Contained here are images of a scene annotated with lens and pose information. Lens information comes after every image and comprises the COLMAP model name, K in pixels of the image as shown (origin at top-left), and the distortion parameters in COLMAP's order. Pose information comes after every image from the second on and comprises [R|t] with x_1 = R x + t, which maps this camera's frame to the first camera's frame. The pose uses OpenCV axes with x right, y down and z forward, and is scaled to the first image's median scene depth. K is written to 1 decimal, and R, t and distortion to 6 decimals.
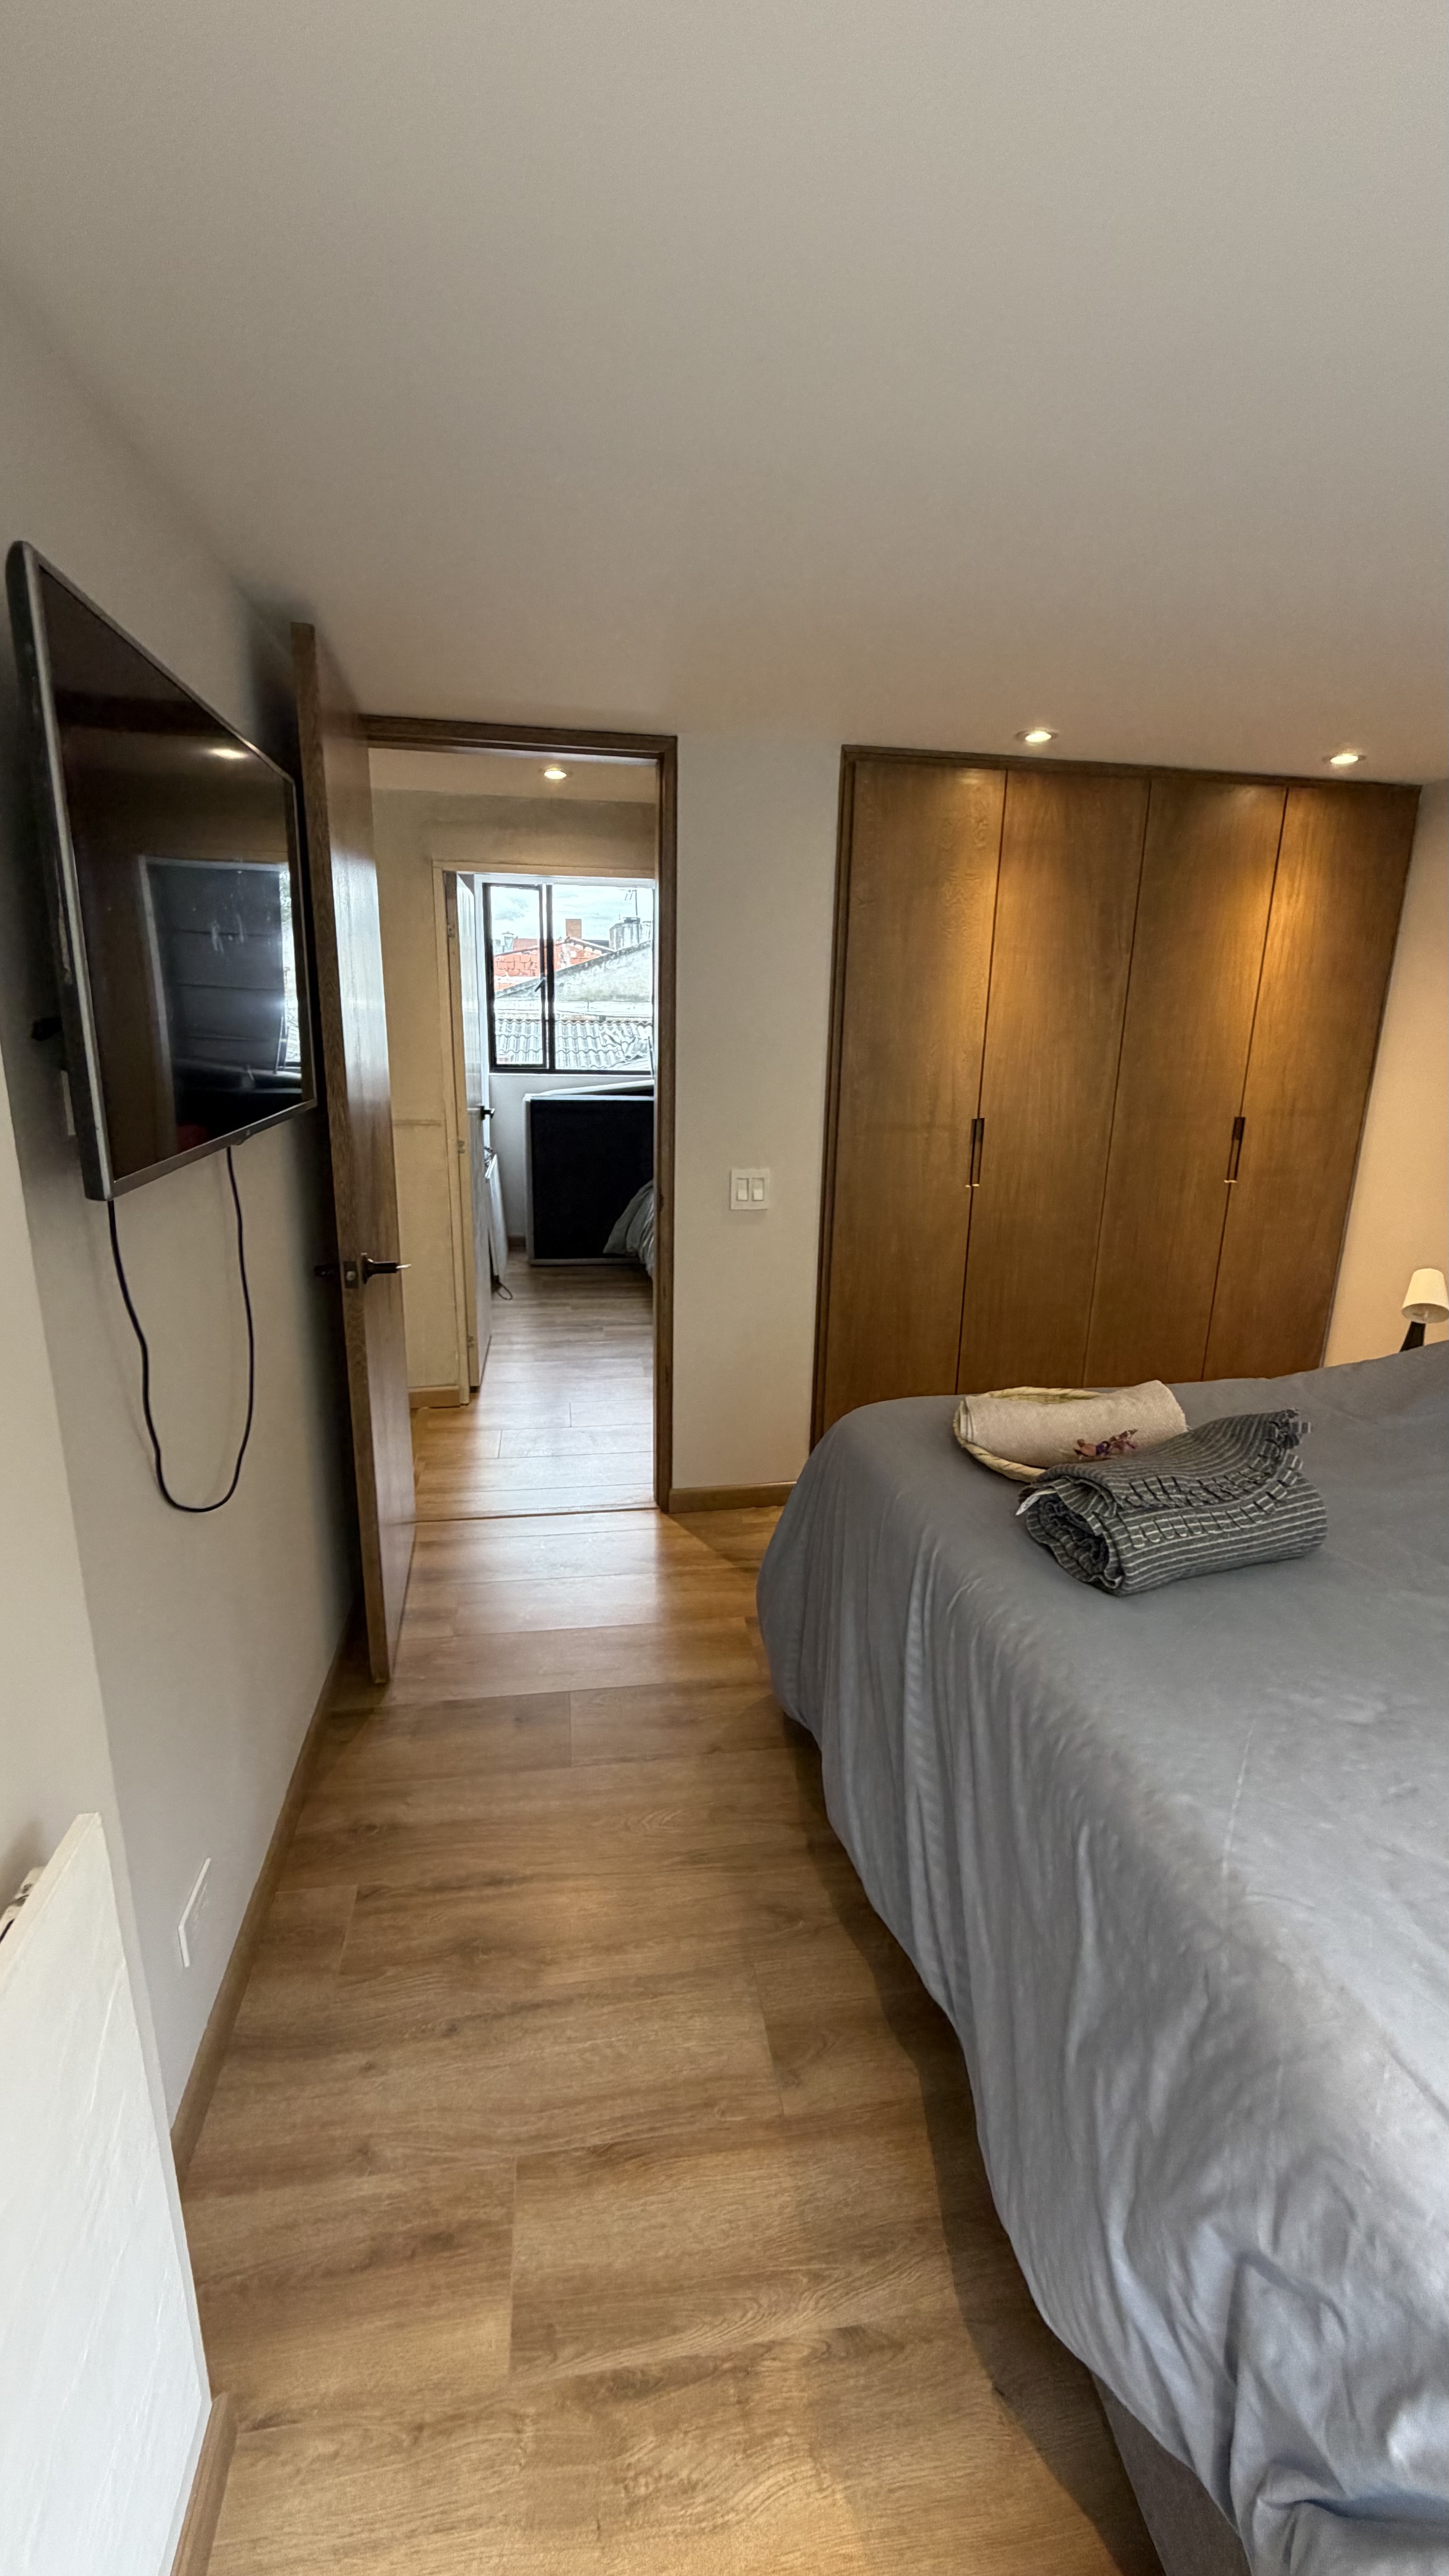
lens RADIAL K [[1029.7, 0, 724.8], [0, 1029.7, 1281.0], [0, 0, 1]] dist [-0.000543, 0.000371]
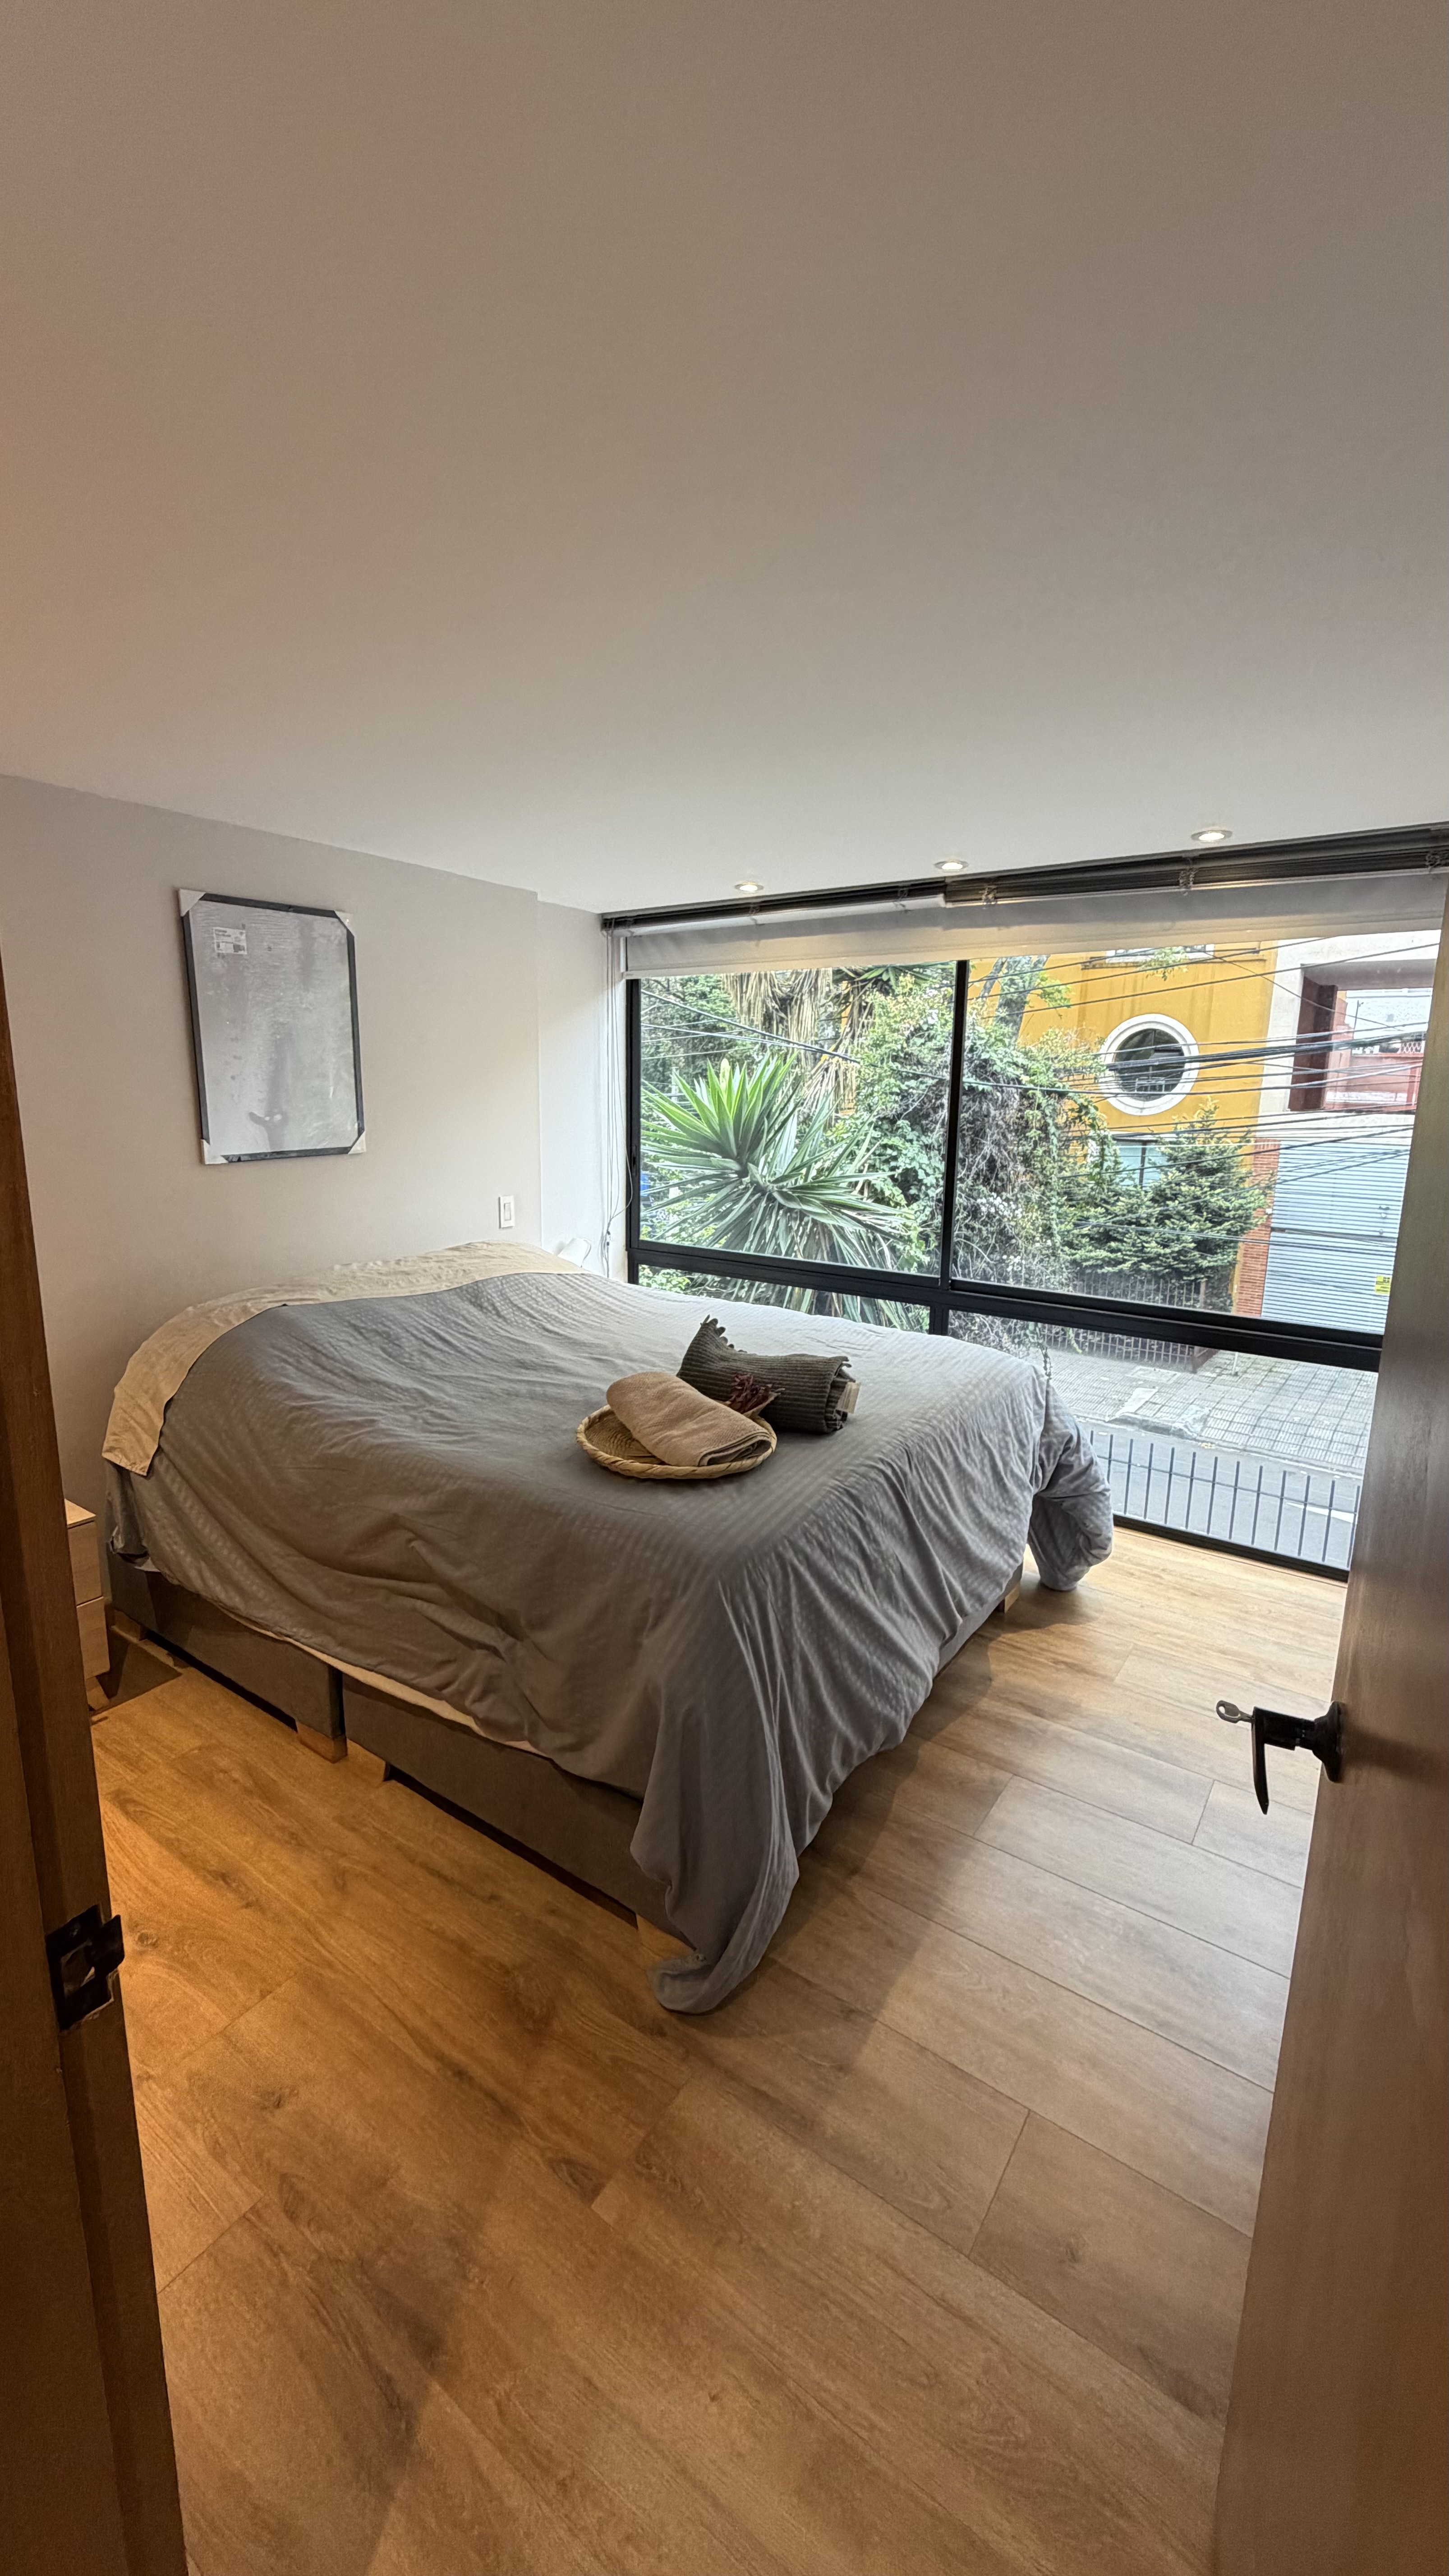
lens RADIAL K [[1029.7, 0, 724.8], [0, 1029.7, 1281.0], [0, 0, 1]] dist [-0.000543, 0.000371]
pose [[-0.719518, -0.166731, 0.674162, -0.575075], [0.147594, 0.911863, 0.383042, -0.563227], [-0.678609, 0.375108, -0.631494, 2.047163]]
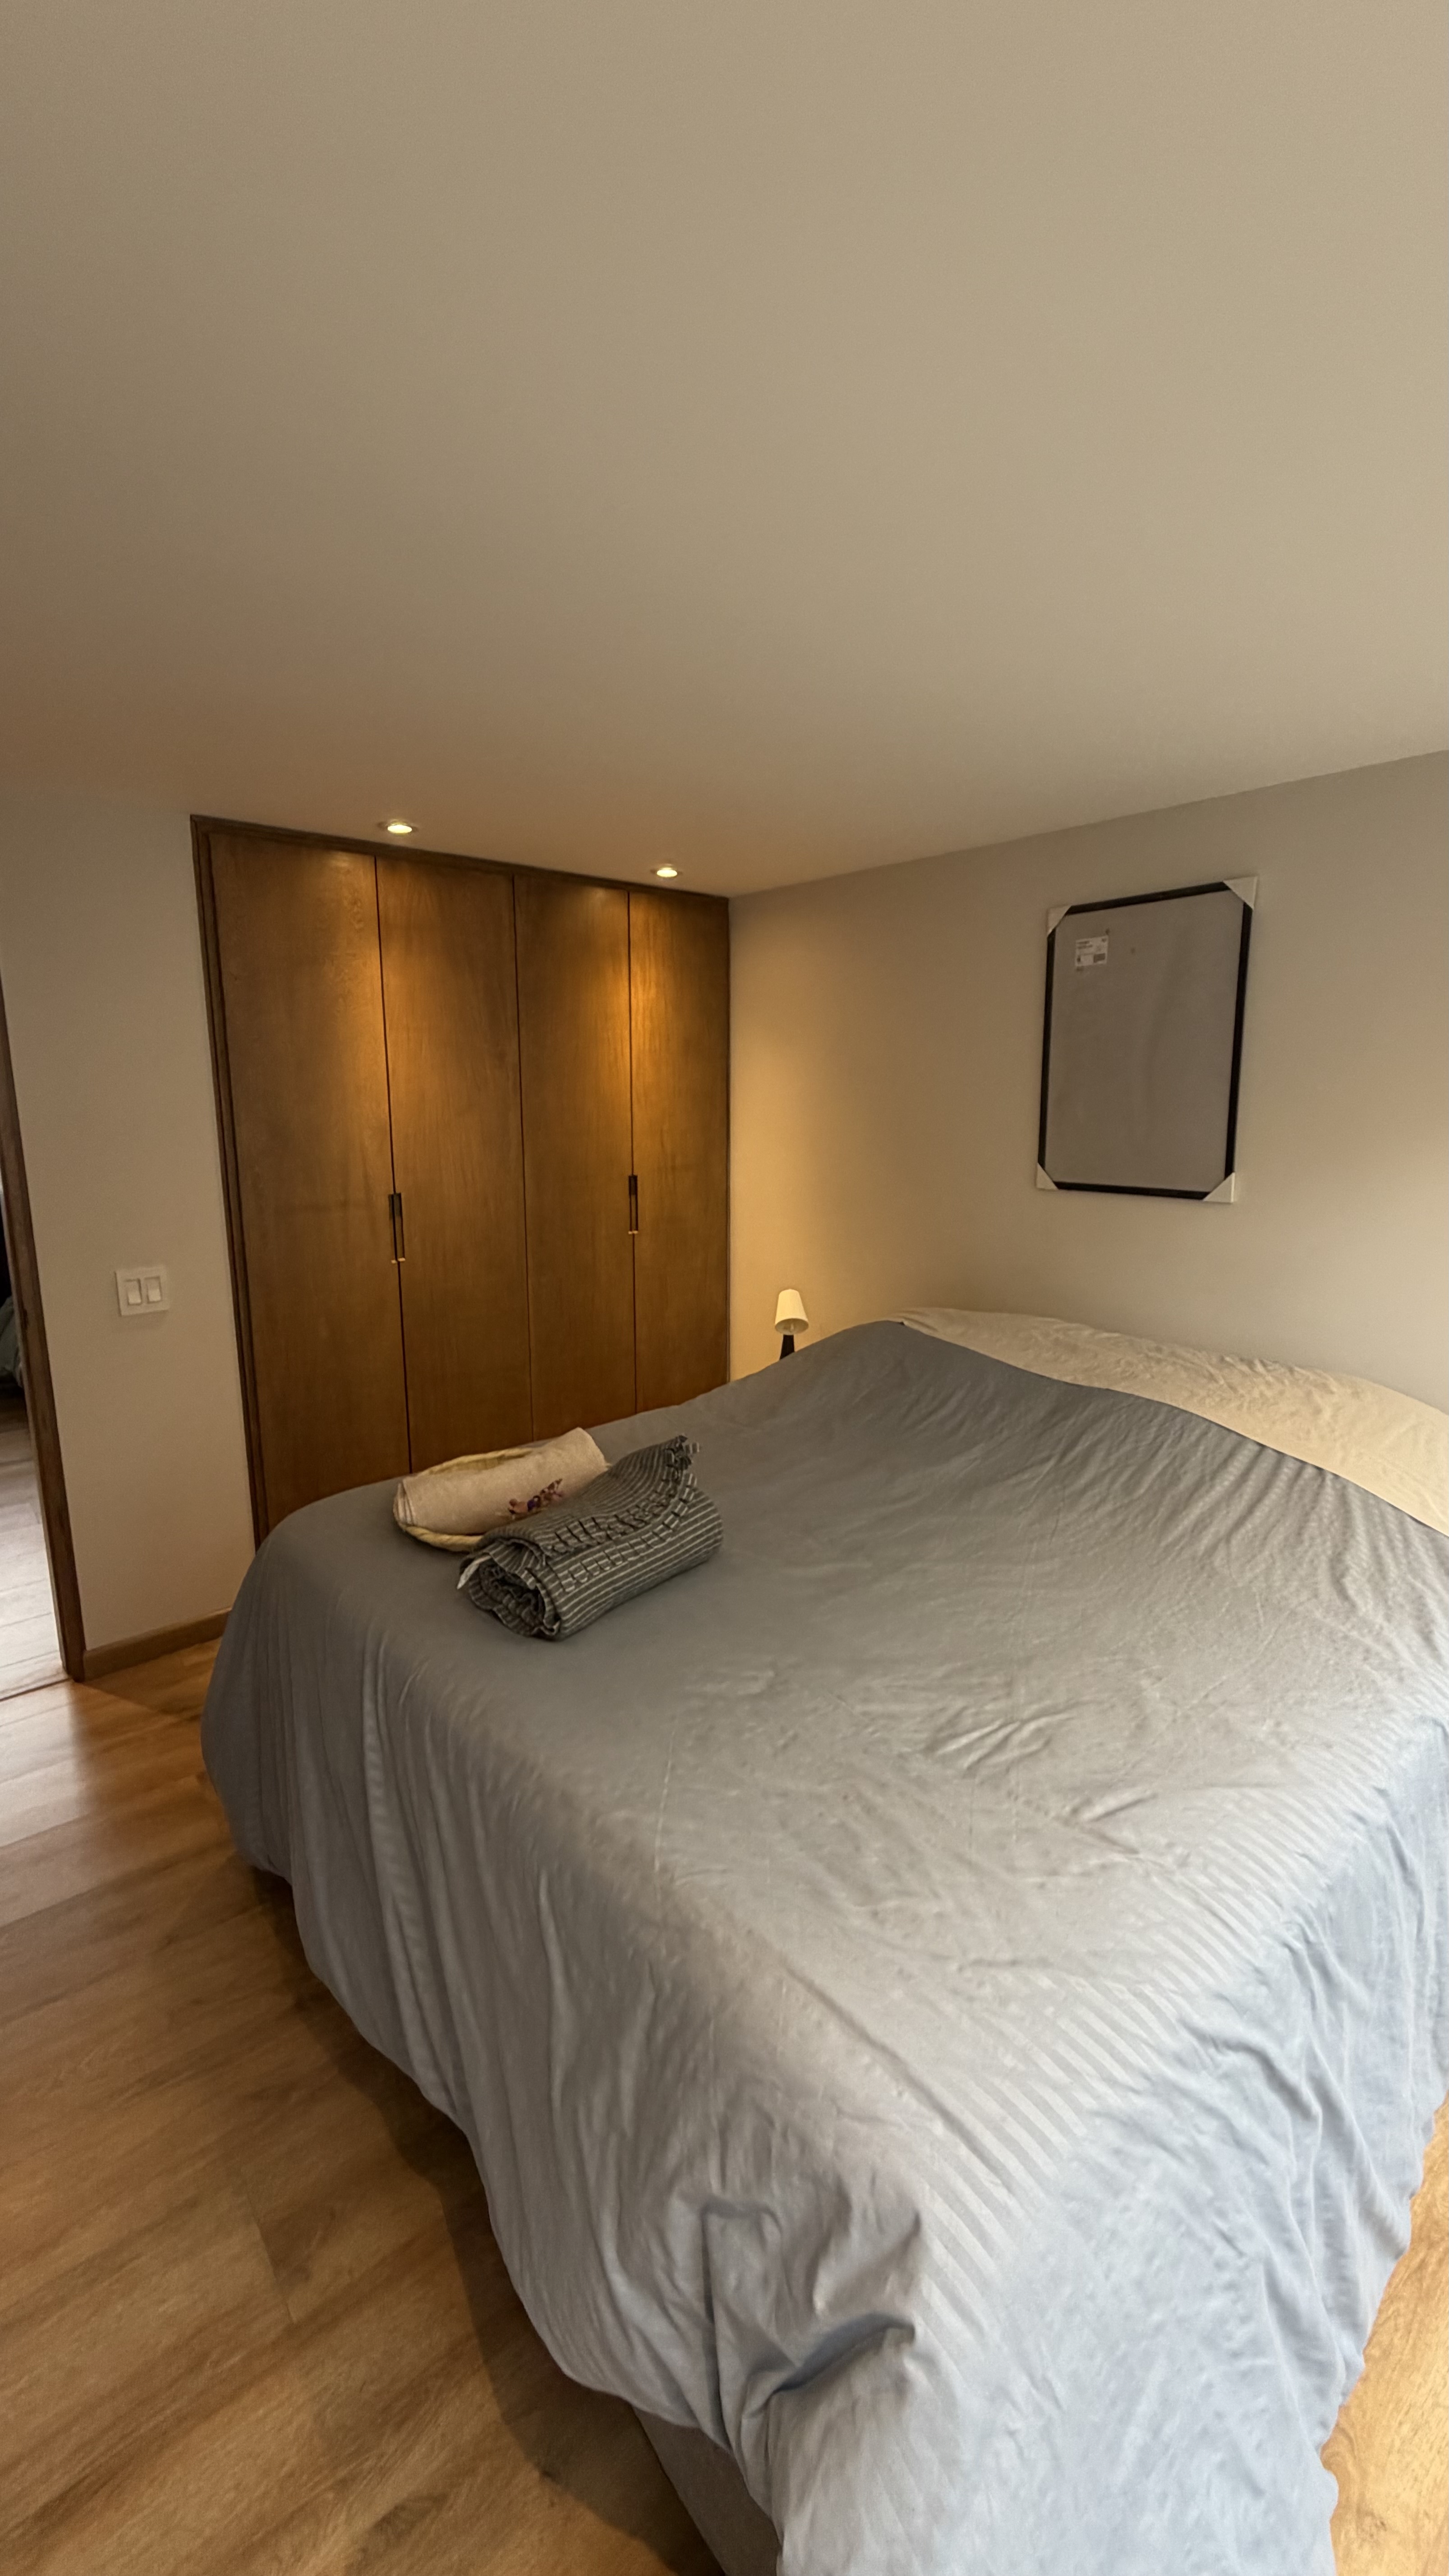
lens RADIAL K [[1029.7, 0, 724.8], [0, 1029.7, 1281.0], [0, 0, 1]] dist [-0.000543, 0.000371]
pose [[0.863318, -0.113677, 0.491691, 0.045117], [0.142143, 0.989628, -0.020780, -0.015243], [-0.484229, 0.087830, 0.870522, -0.042266]]
